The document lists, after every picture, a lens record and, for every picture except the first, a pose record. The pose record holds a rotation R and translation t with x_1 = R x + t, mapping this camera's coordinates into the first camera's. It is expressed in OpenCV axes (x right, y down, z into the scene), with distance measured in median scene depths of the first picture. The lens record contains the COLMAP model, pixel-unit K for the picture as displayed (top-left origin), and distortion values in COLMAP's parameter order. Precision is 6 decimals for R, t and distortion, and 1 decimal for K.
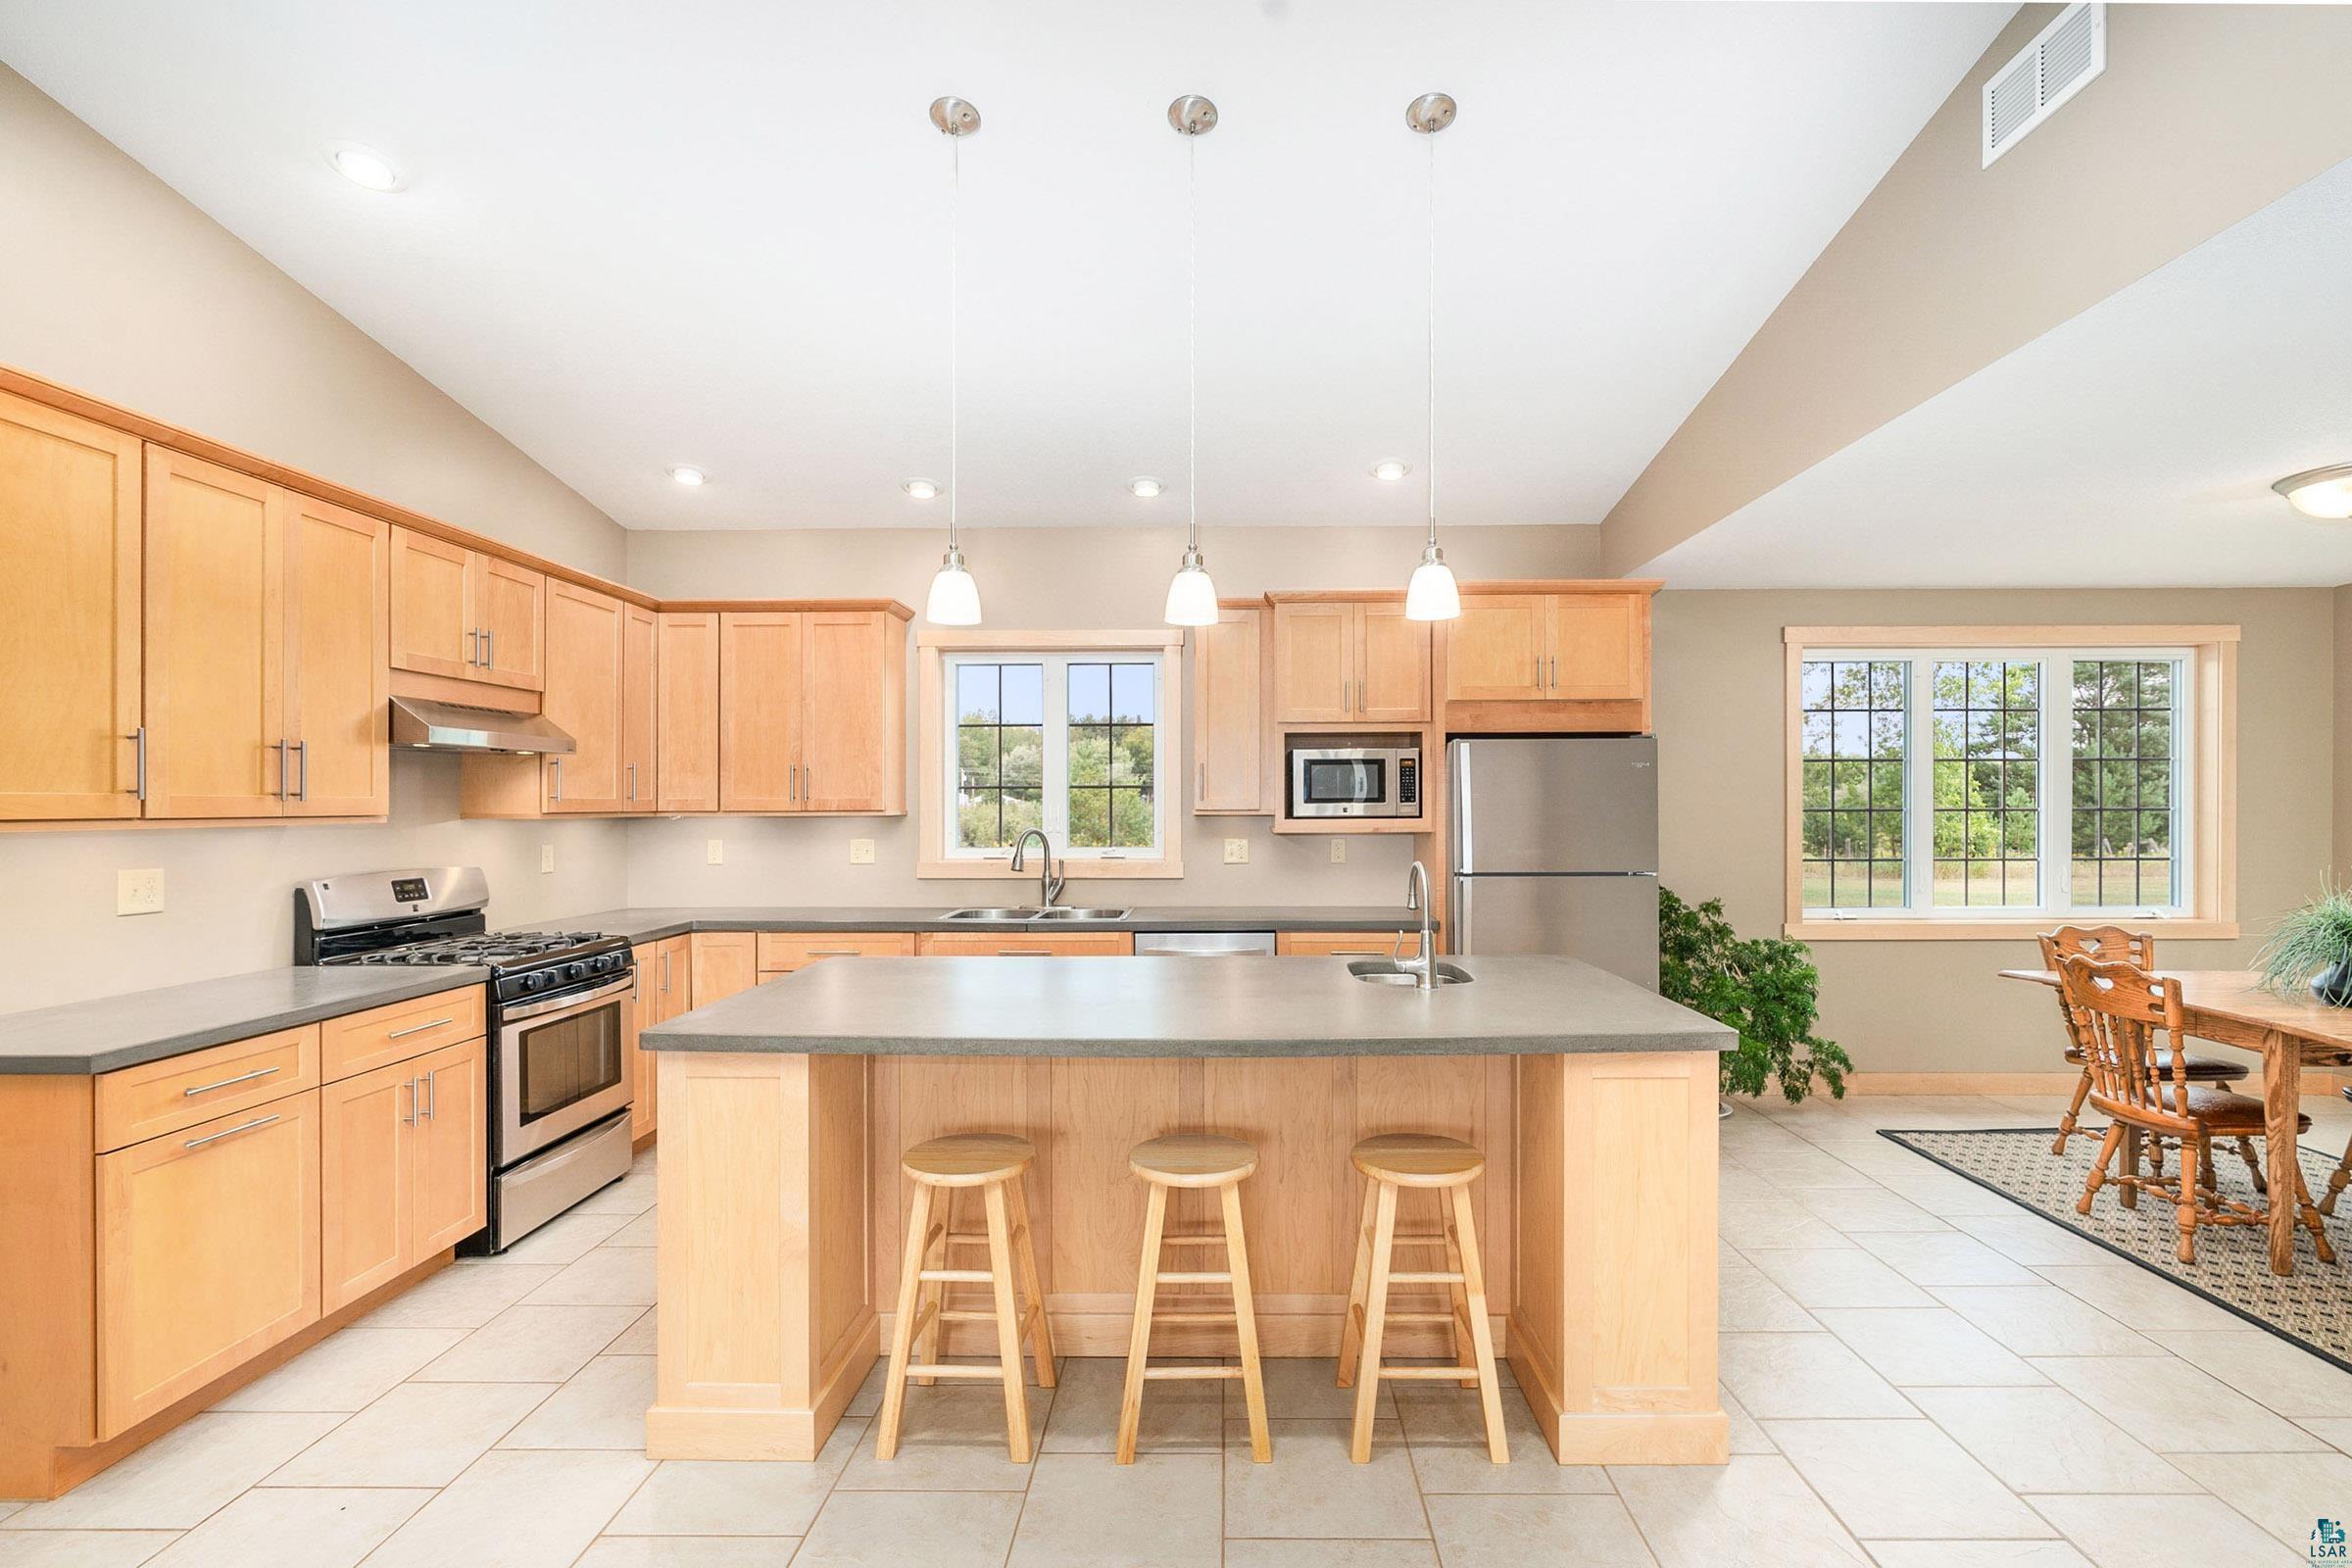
lens RADIAL K [[1081.6, 0, 1196.5], [0, 1081.6, 804.6], [0, 0, 1]] dist [-0.011685, 0.000259]
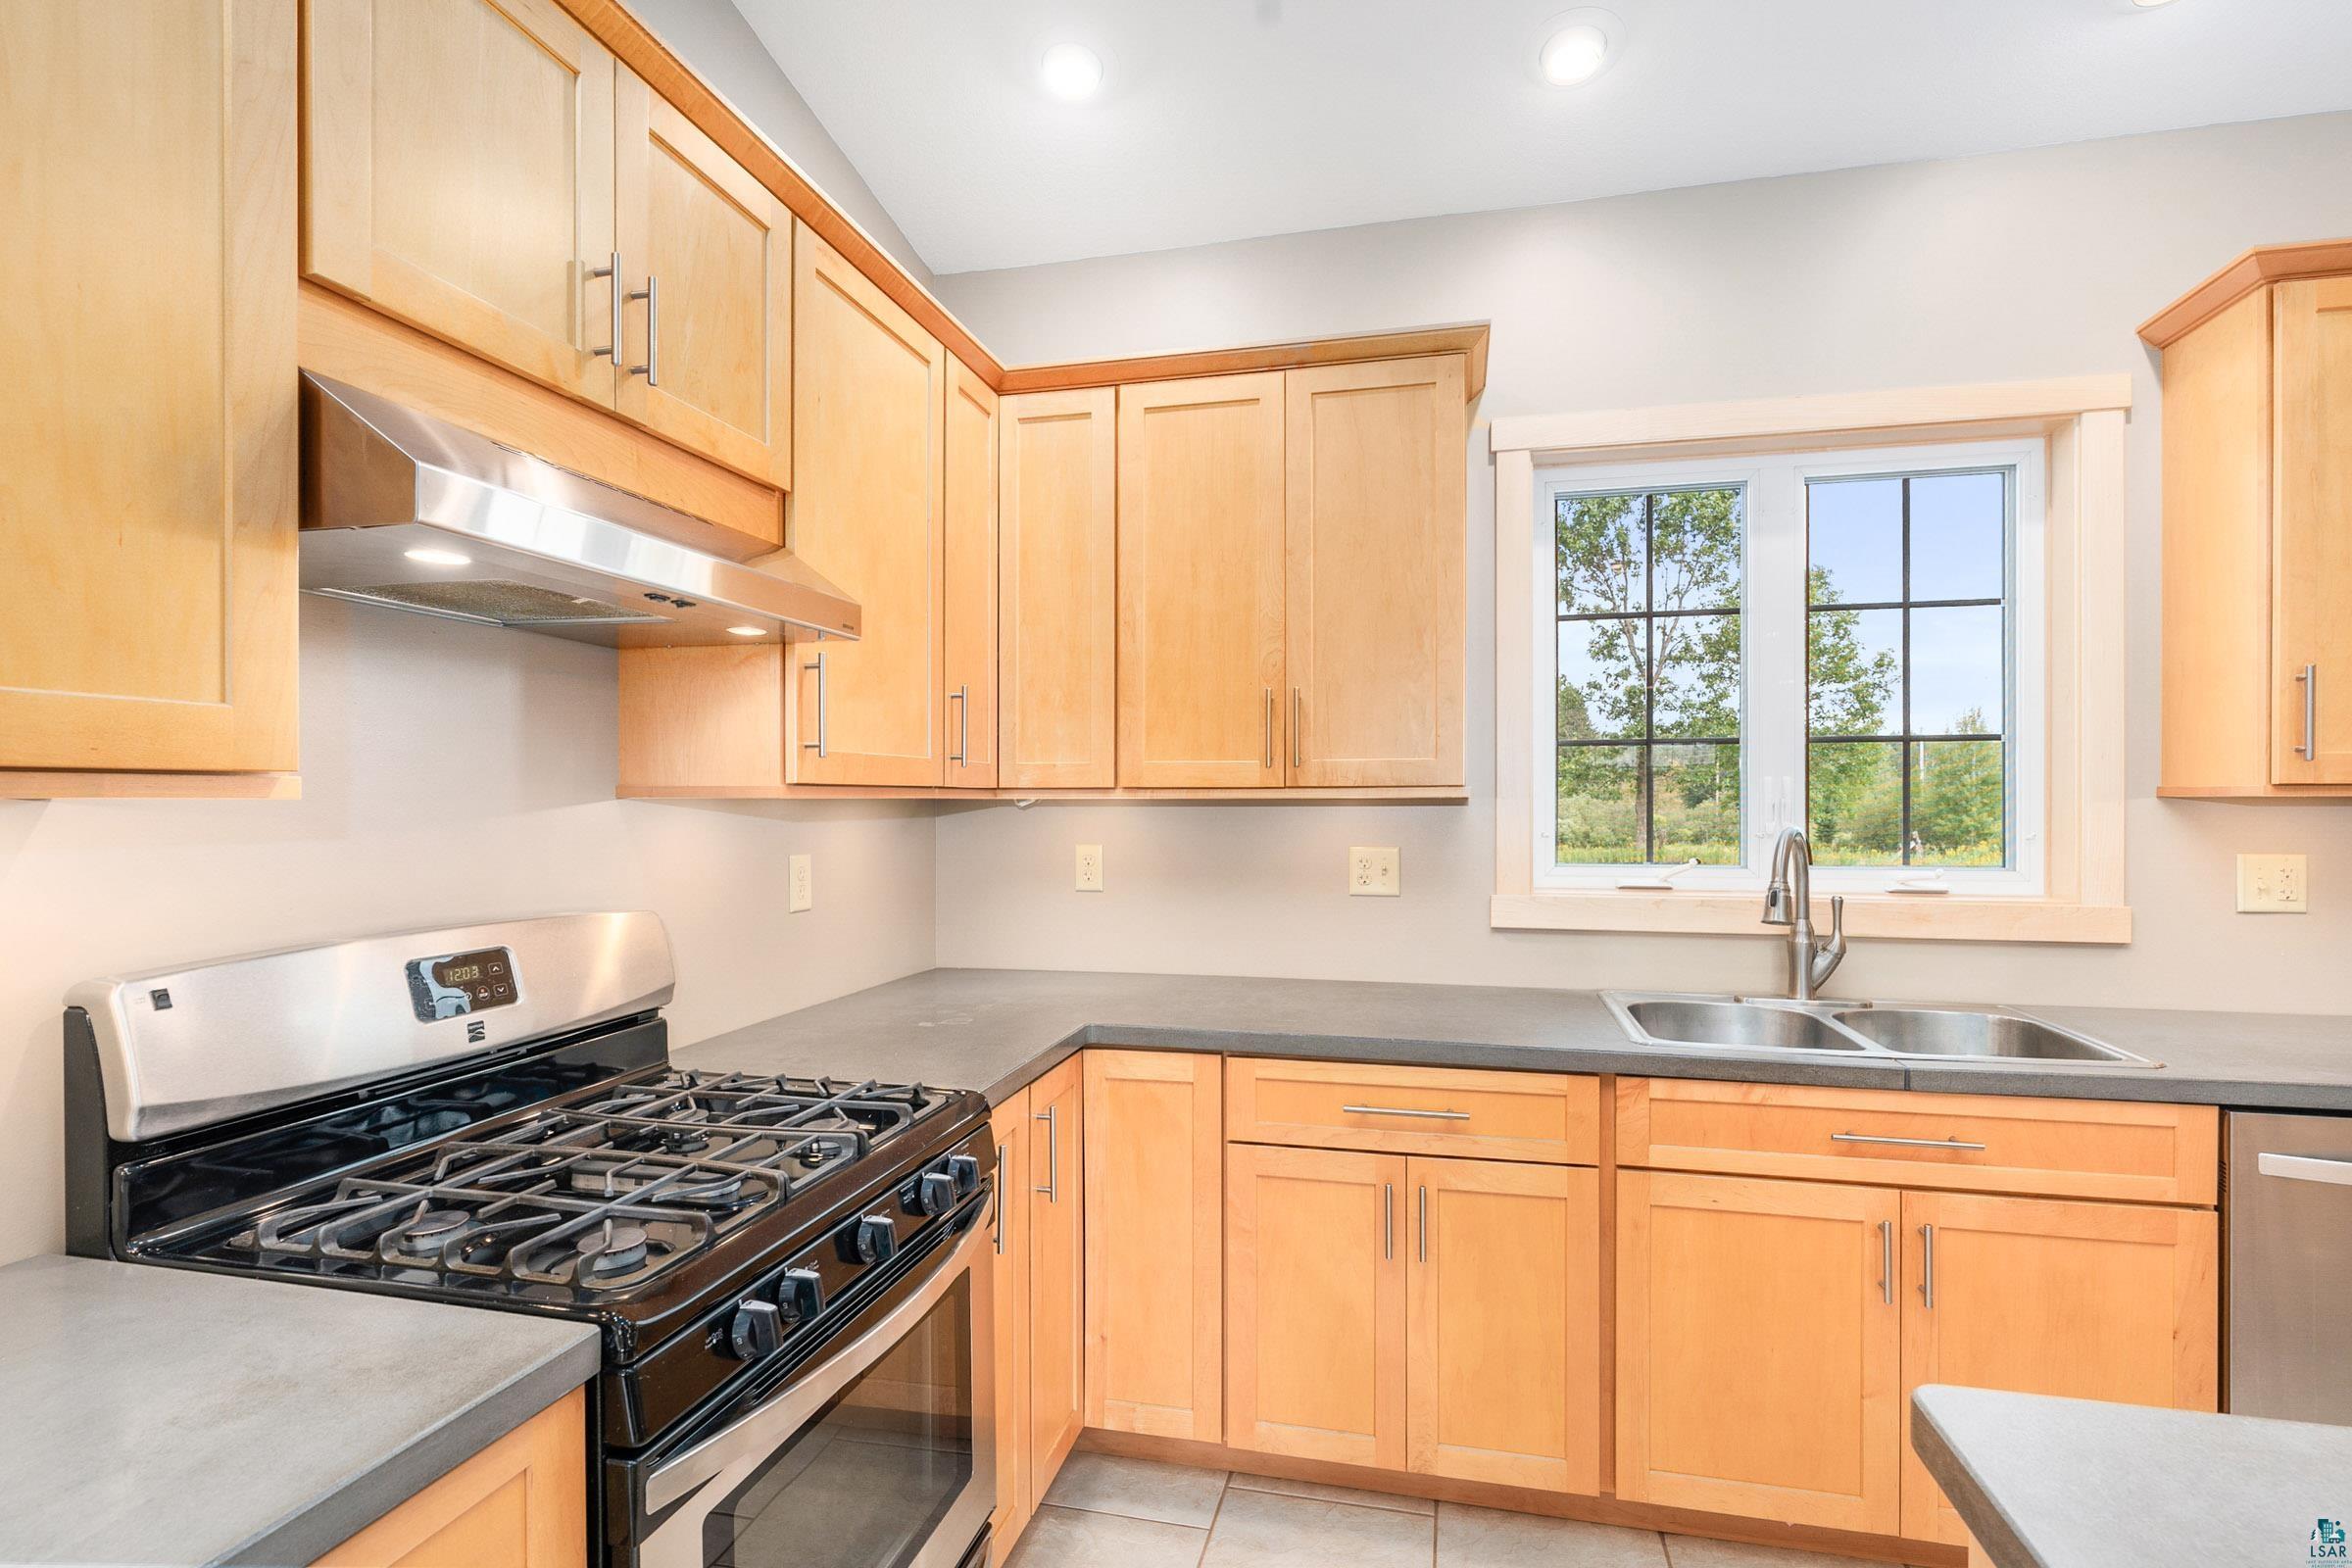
lens RADIAL K [[1151.5, 0, 1181.0], [0, 1151.5, 803.1], [0, 0, 1]] dist [-0.002539, 0.001771]
pose [[0.973987, 0.001720, -0.226597, -0.345525], [-0.000922, 0.999993, 0.003626, 0.012928], [0.226602, -0.003323, 0.973982, 0.579317]]
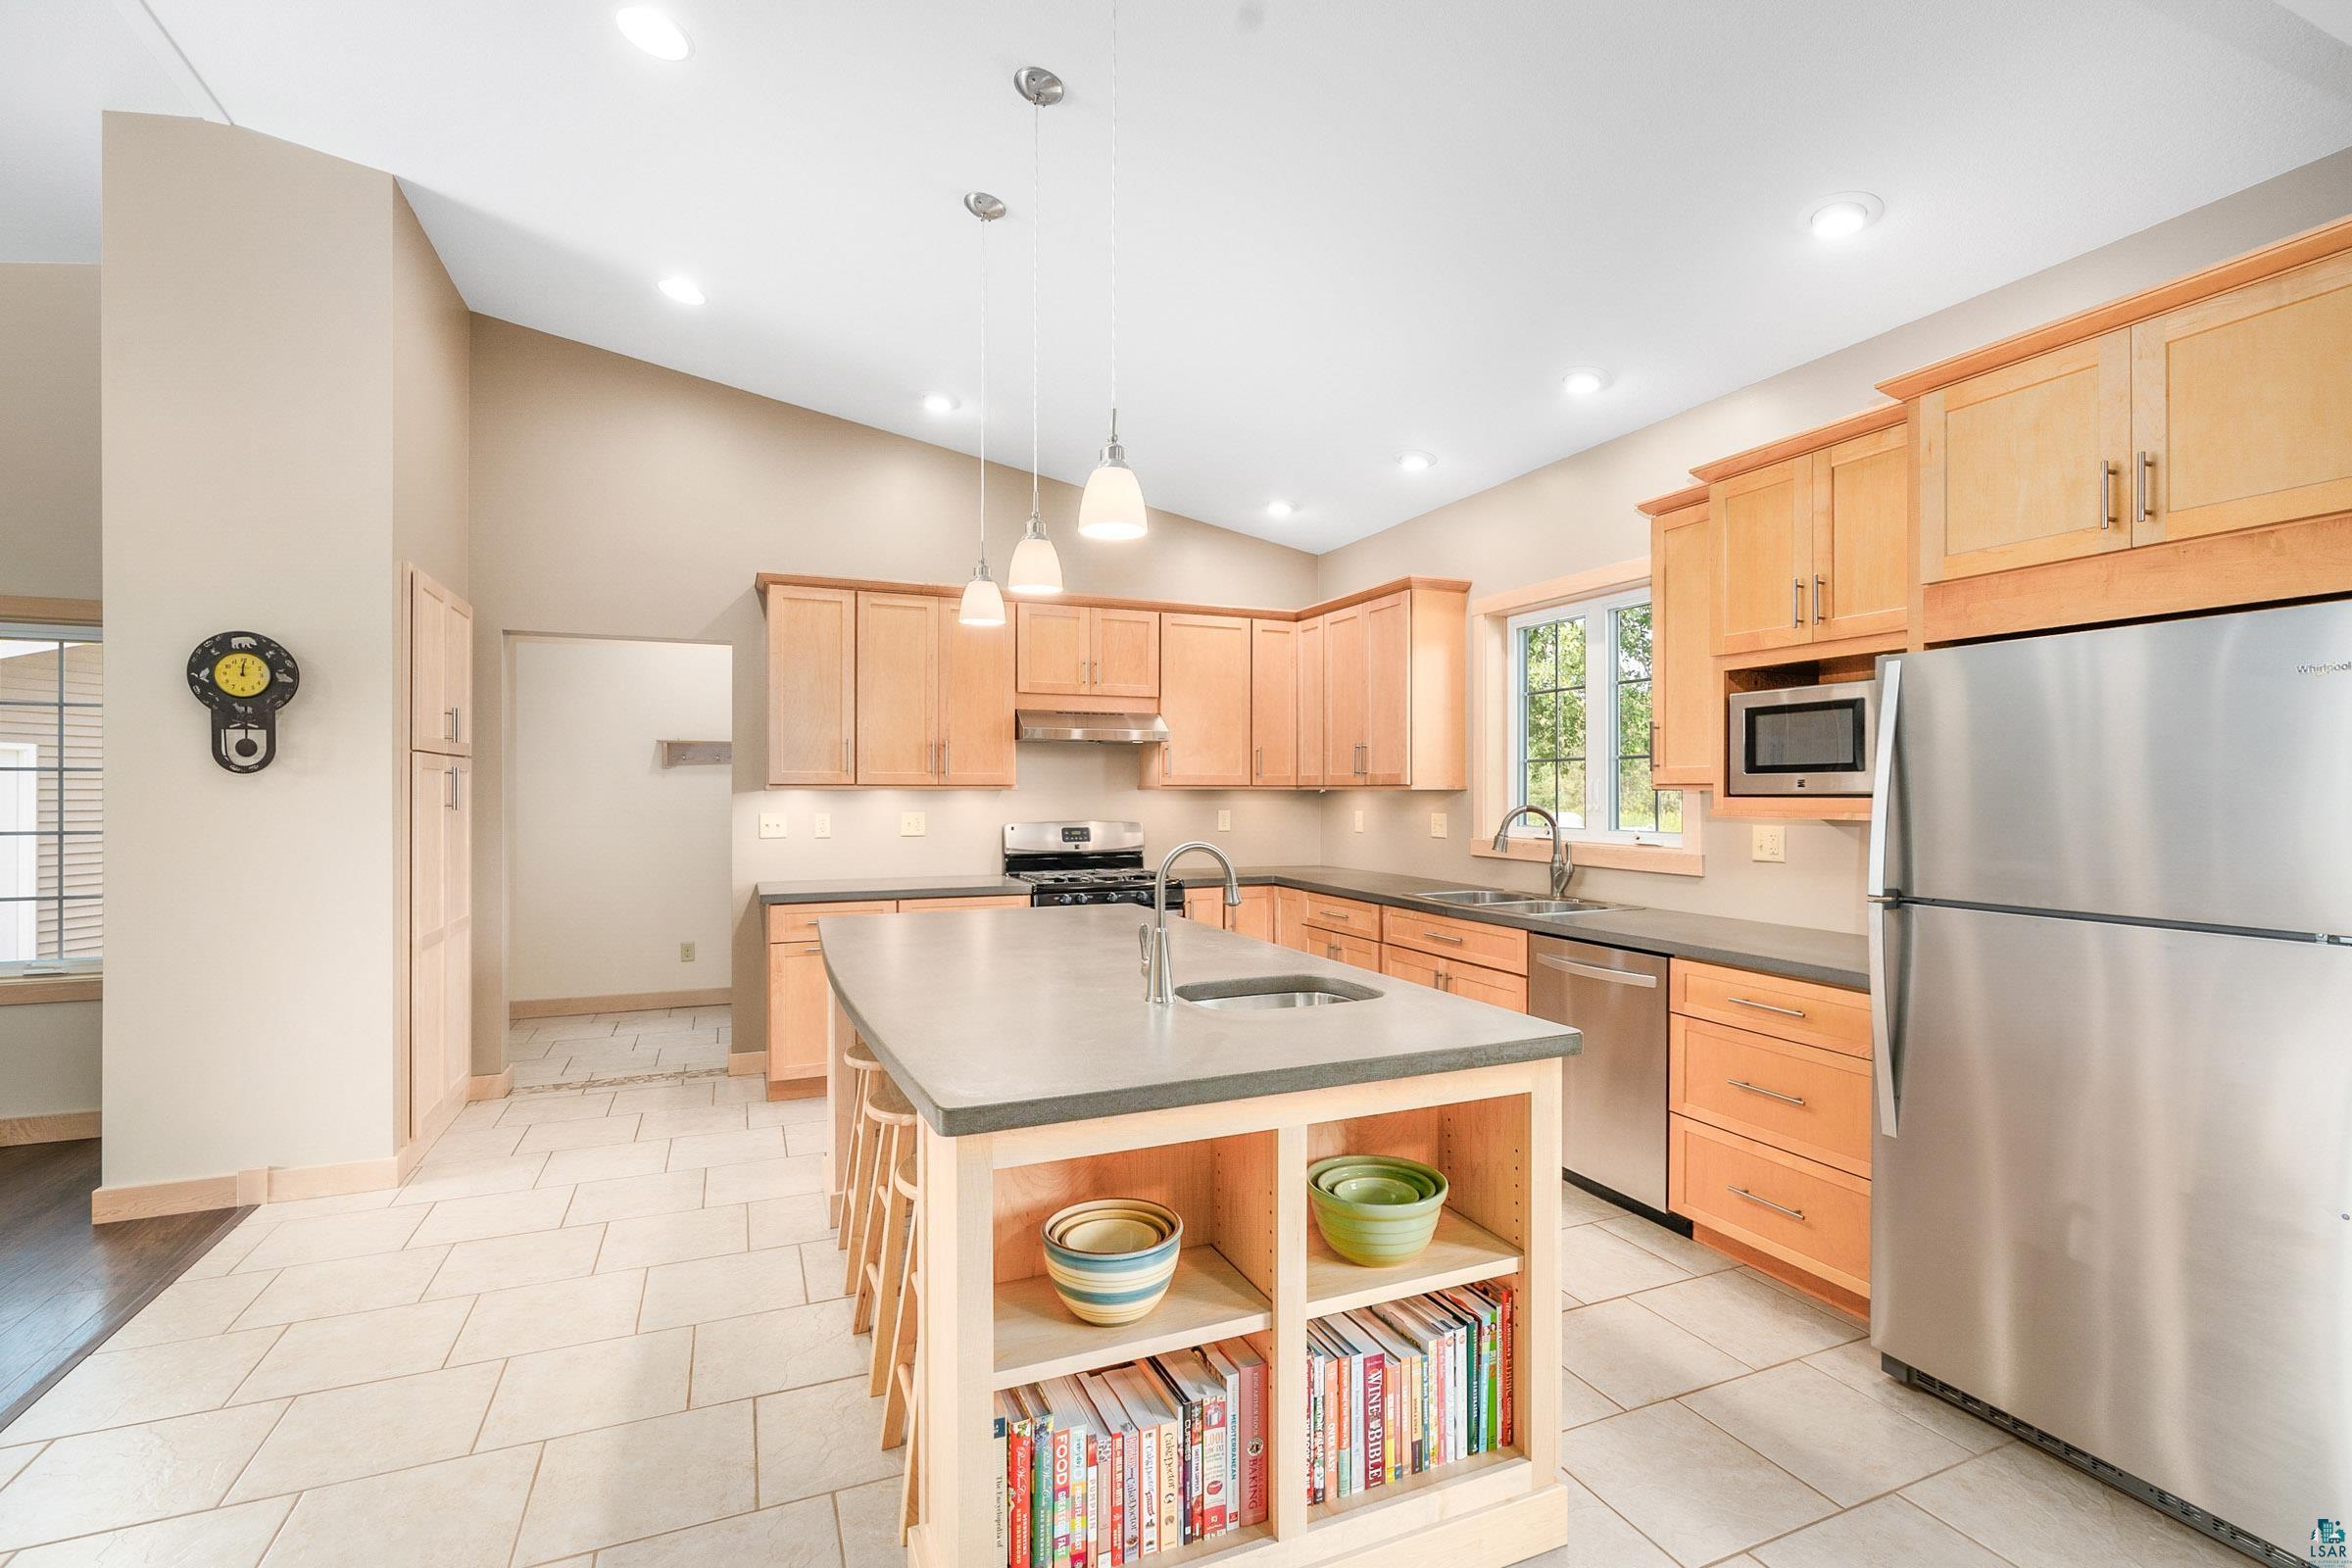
lens RADIAL K [[1081.6, 0, 1233.2], [0, 1081.6, 786.4], [0, 0, 1]] dist [-0.011685, 0.000259]
pose [[0.409101, 0.001607, -0.912488, 0.658984], [-0.001252, 0.999998, 0.001200, 0.007503], [0.912488, 0.000652, 0.409103, 0.498347]]
